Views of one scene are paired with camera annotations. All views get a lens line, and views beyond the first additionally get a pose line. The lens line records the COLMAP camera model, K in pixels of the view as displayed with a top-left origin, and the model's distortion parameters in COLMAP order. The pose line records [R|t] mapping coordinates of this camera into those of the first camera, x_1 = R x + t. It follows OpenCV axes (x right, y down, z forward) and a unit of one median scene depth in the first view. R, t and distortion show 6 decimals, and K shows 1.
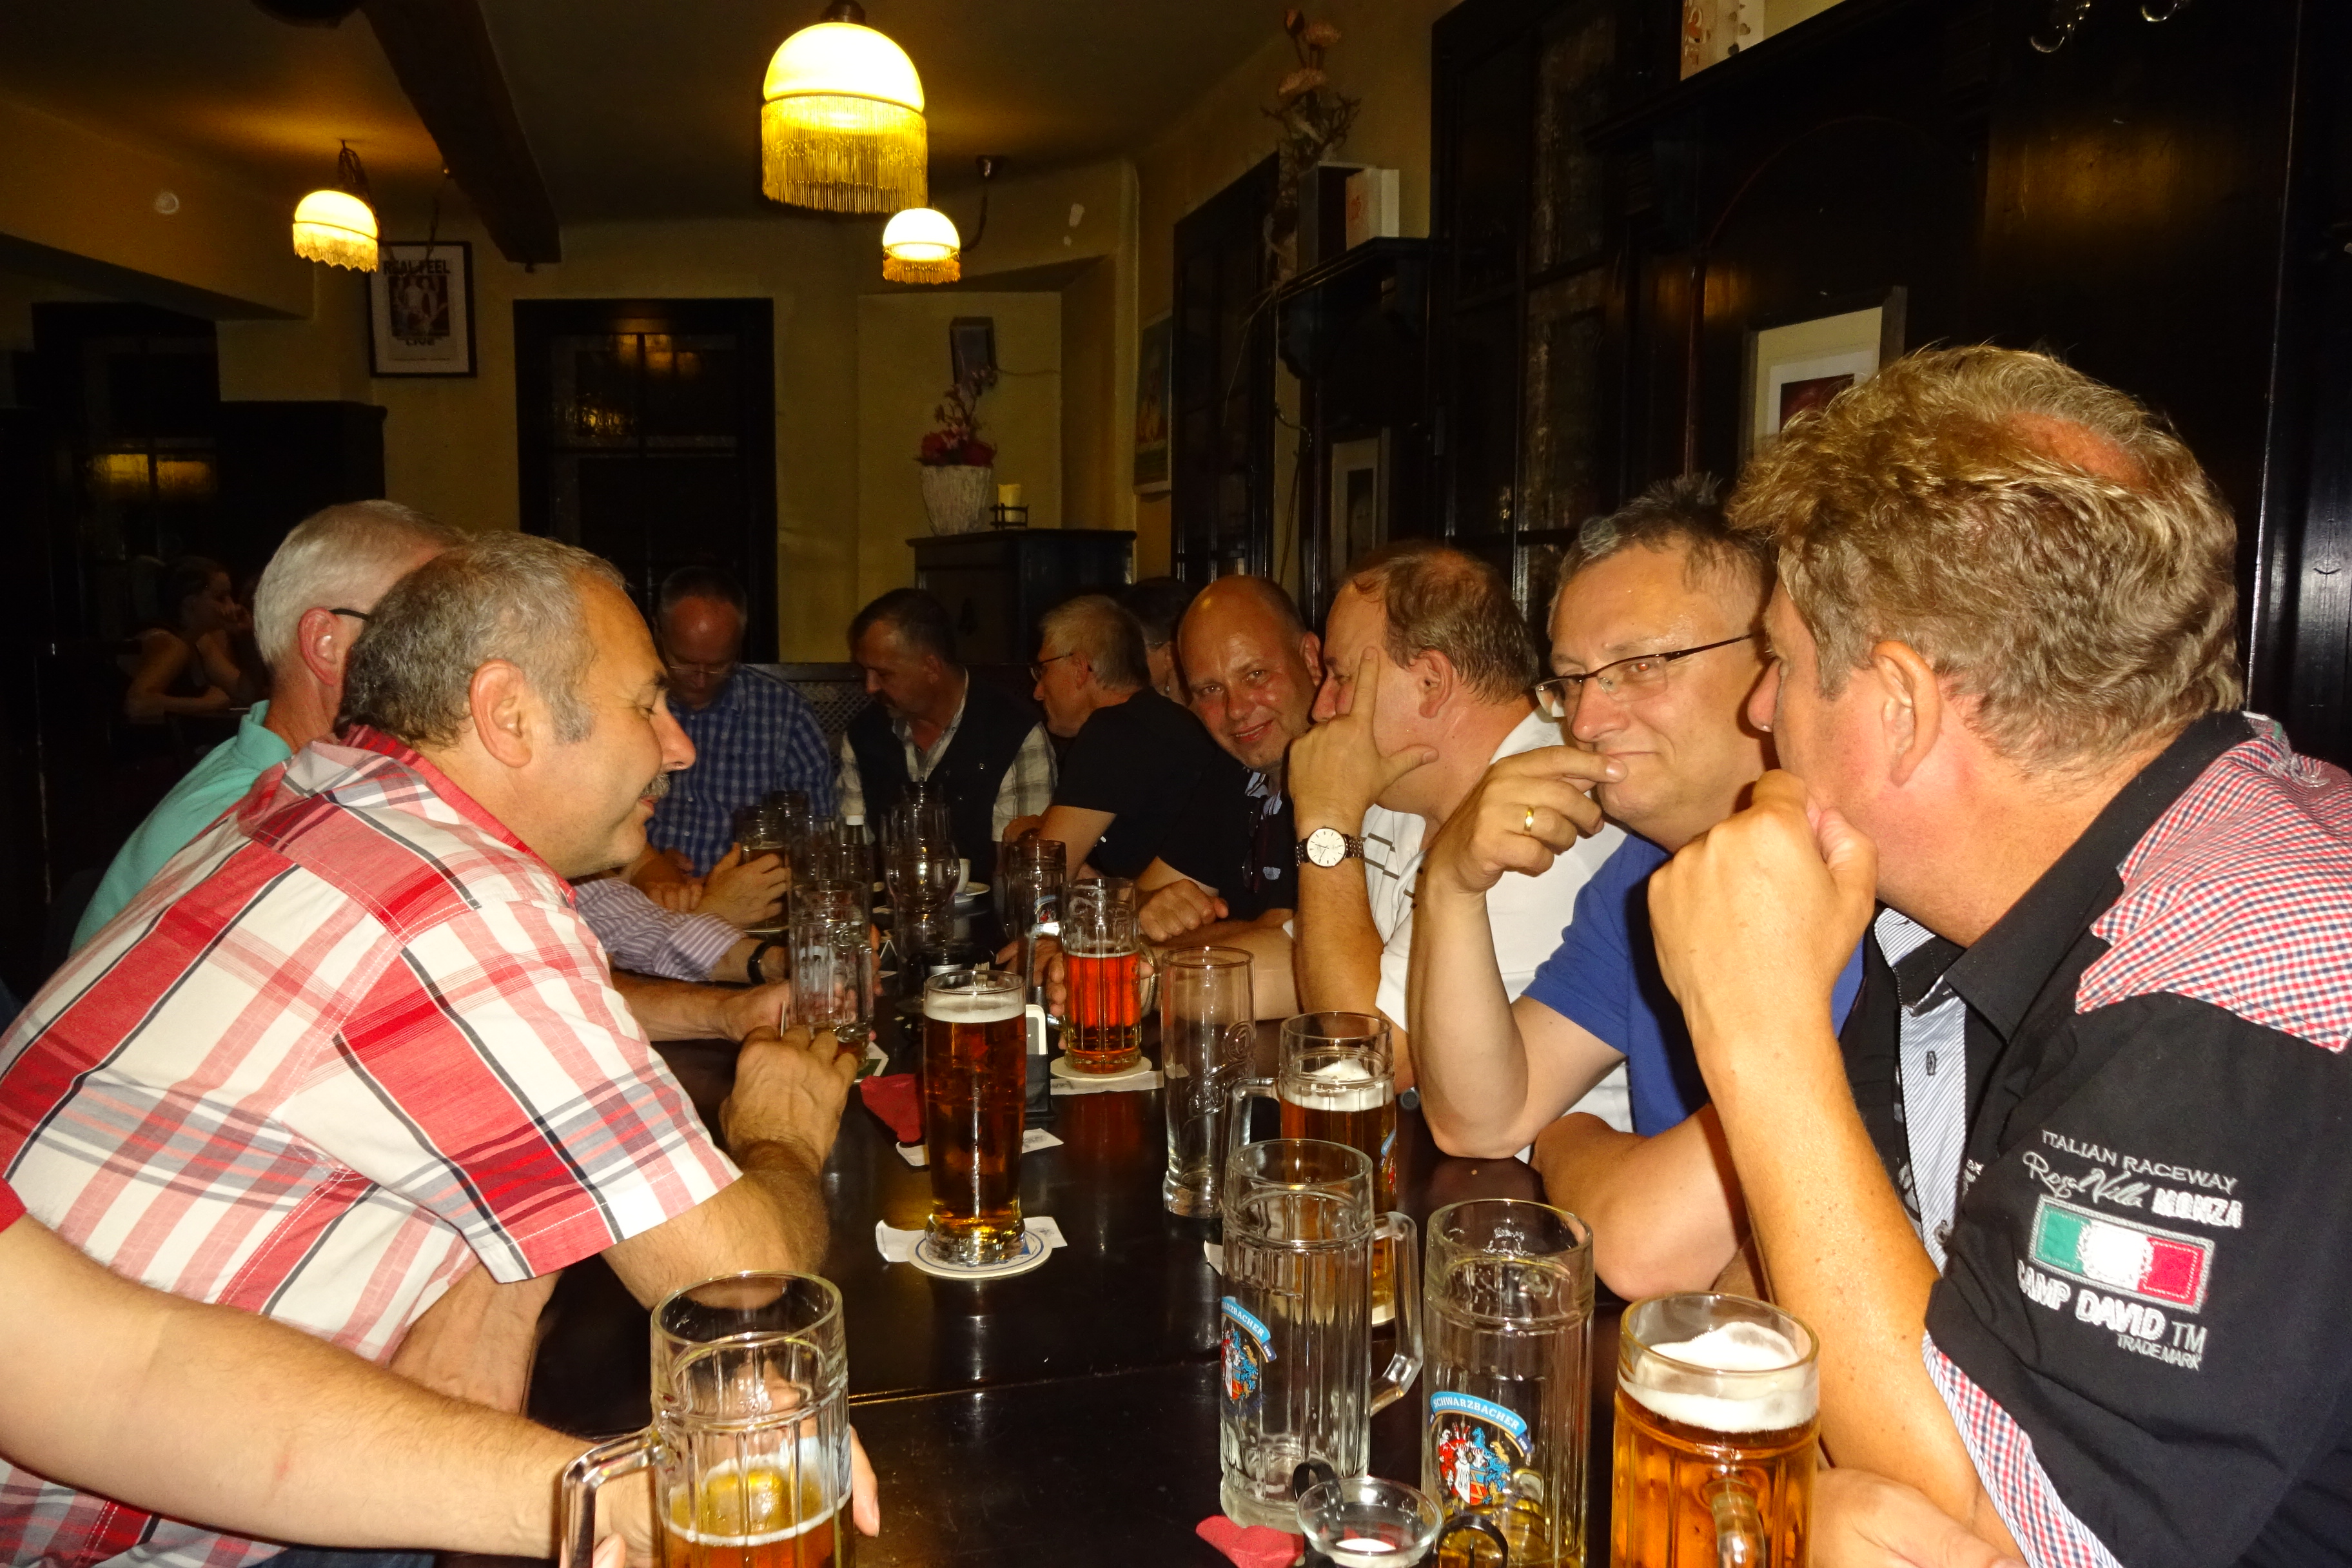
lens RADIAL K [[1755.0, 0, 1150.6], [0, 1755.0, 798.9], [0, 0, 1]] dist [0.002775, -0.006588]
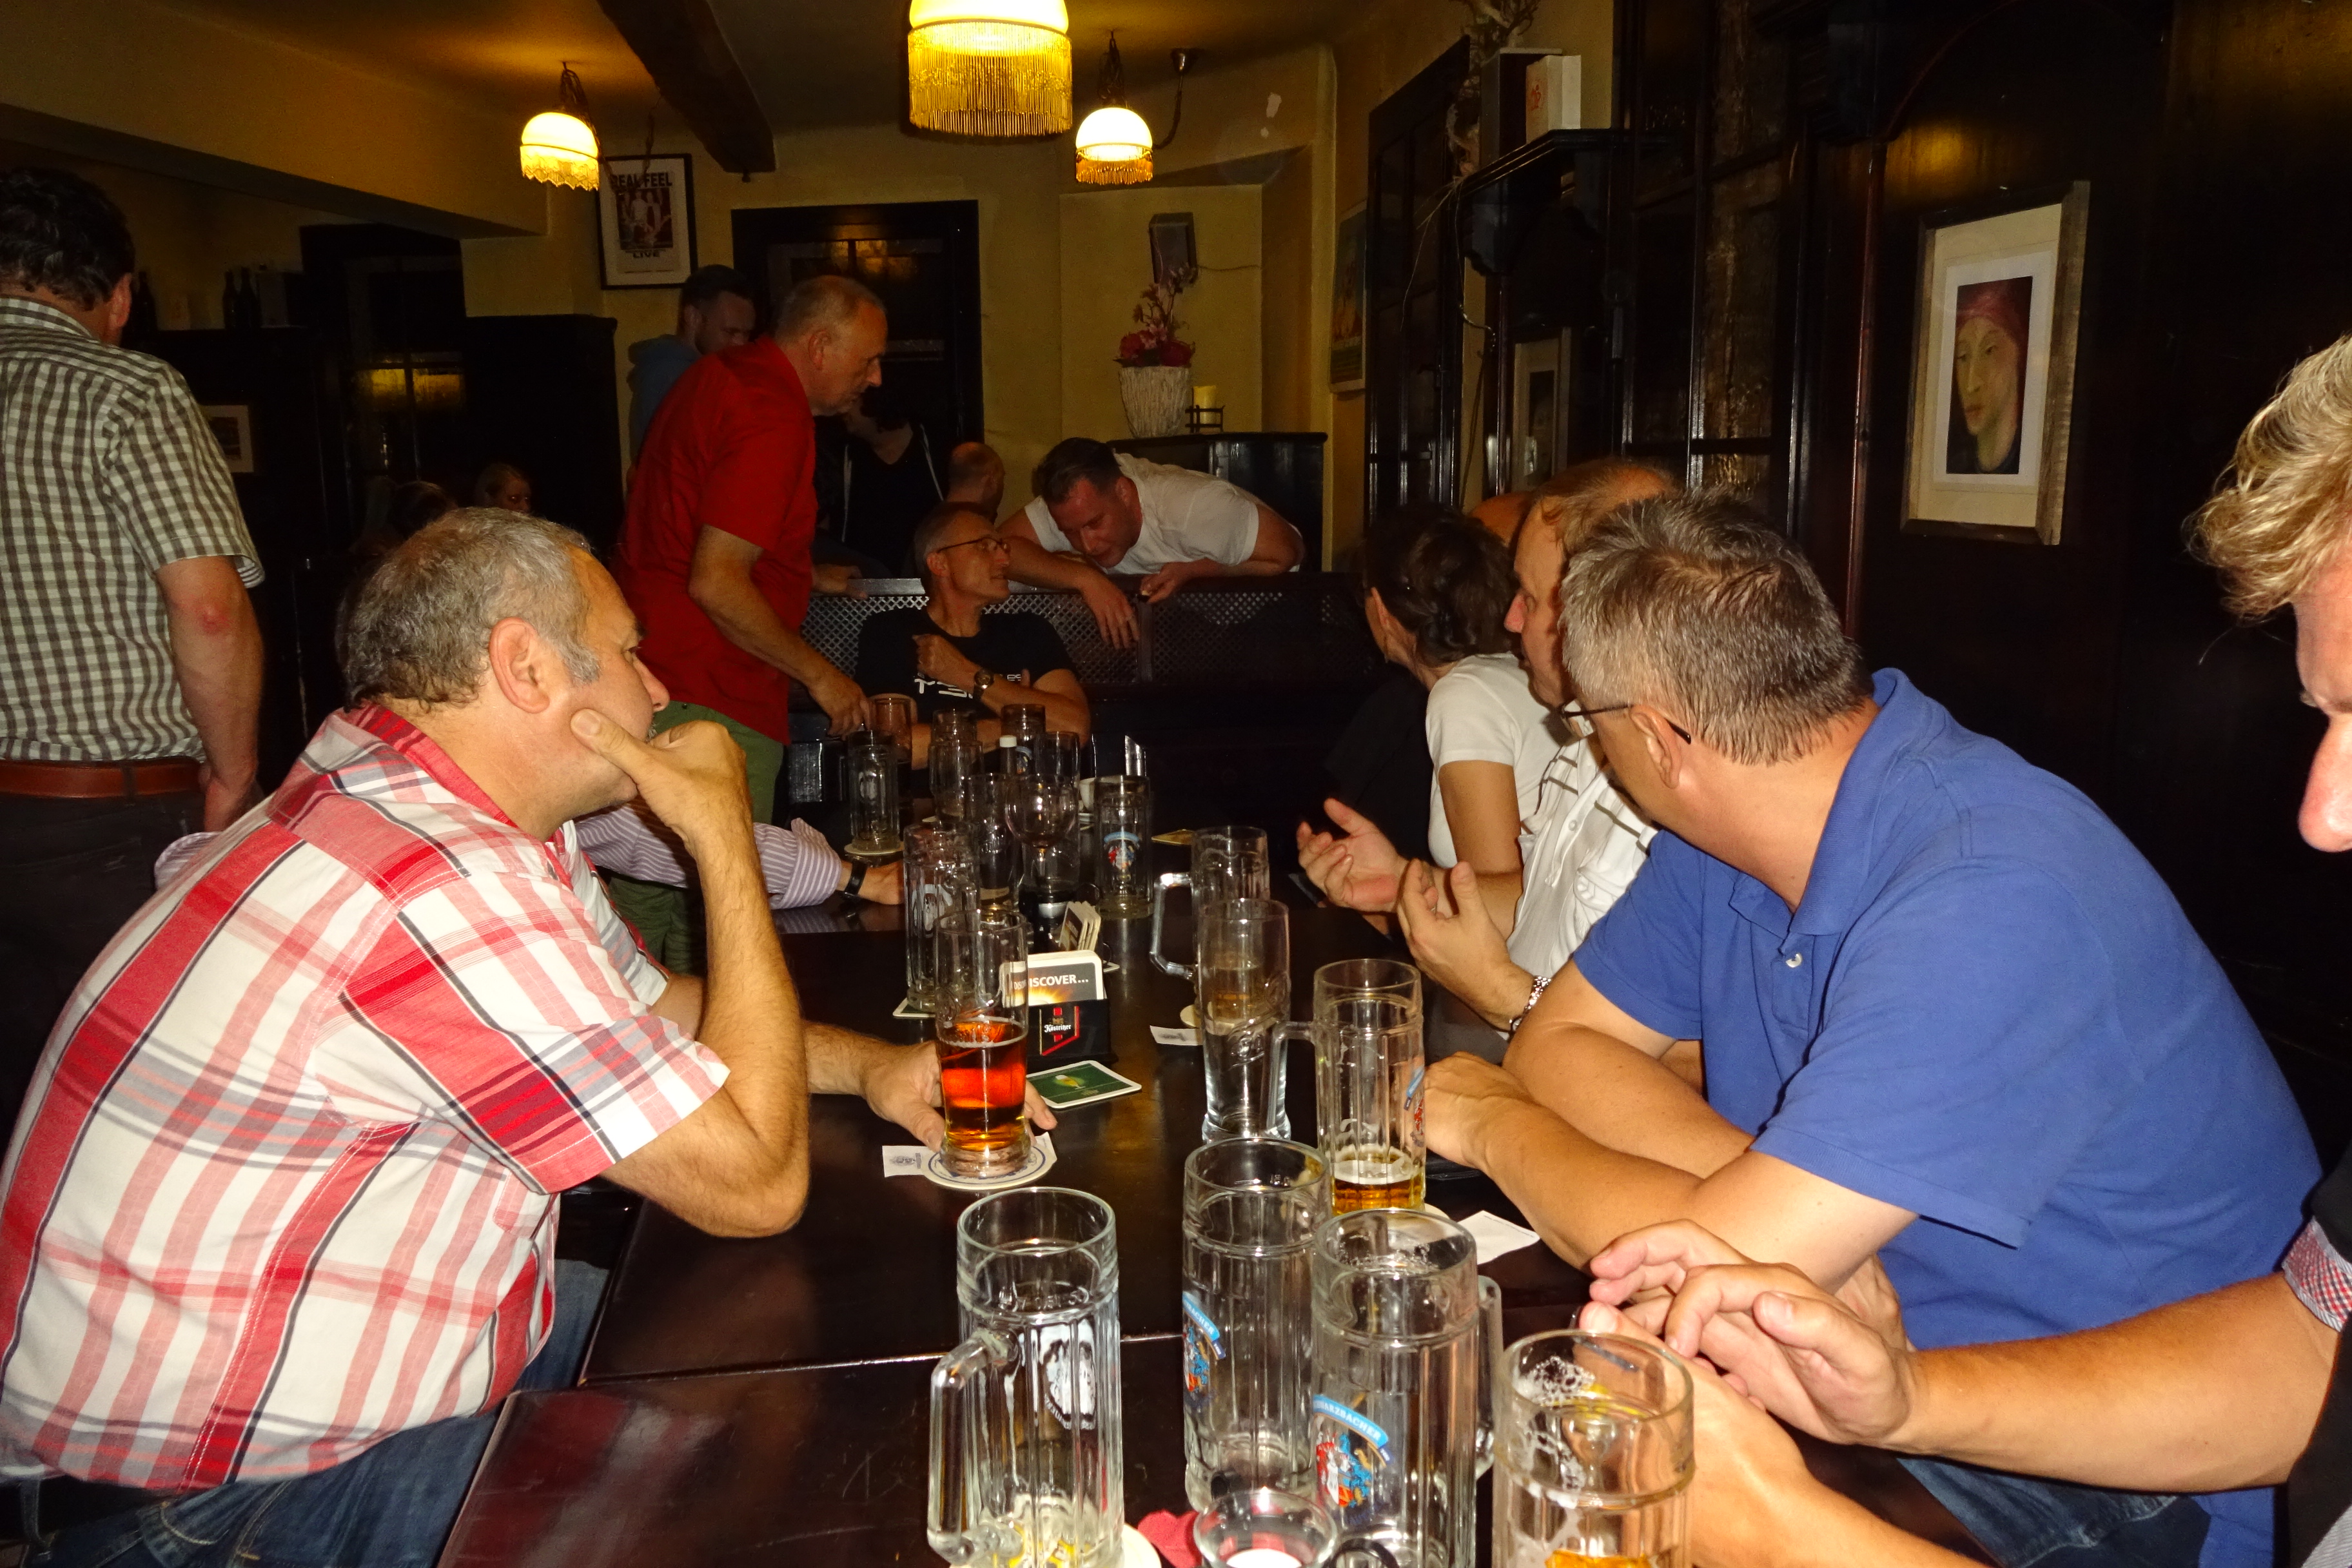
lens RADIAL K [[1755.0, 0, 1150.1], [0, 1755.0, 811.8], [0, 0, 1]] dist [0.002775, -0.006588]
pose [[0.990465, 0.014384, -0.137011, 0.195209], [-0.004543, 0.997404, 0.071869, -0.060807], [0.137689, -0.070561, 0.987959, -0.044048]]
